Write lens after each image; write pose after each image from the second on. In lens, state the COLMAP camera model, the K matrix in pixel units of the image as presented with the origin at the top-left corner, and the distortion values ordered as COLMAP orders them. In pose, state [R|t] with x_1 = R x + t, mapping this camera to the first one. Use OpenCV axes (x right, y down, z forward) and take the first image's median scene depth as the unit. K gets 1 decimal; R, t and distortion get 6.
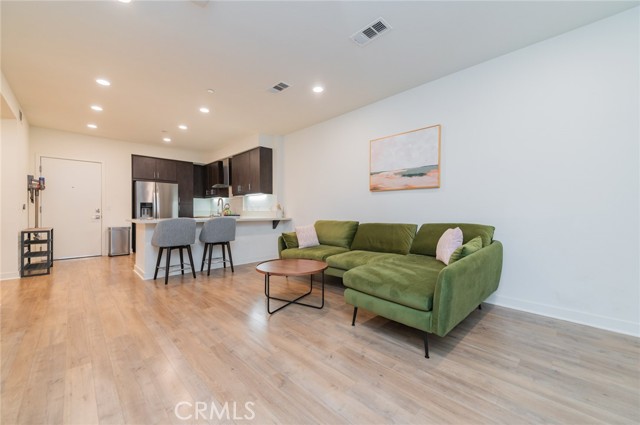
lens RADIAL K [[201.1, 0, 293.5], [0, 201.1, 211.3], [0, 0, 1]] dist [0.000625, 0.000037]
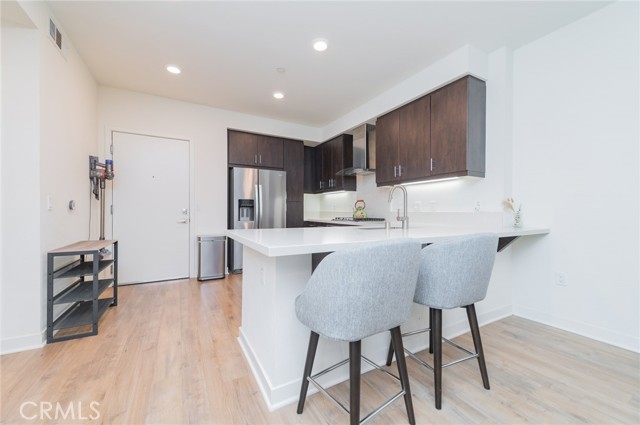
lens RADIAL K [[217.7, 0, 320.7], [0, 217.7, 210.1], [0, 0, 1]] dist [0.001310, 0.000083]
pose [[0.965226, 0.001441, -0.261412, -0.314334], [-0.001749, 0.999998, -0.000945, -0.006697], [0.261411, 0.001370, 0.965227, 0.379731]]
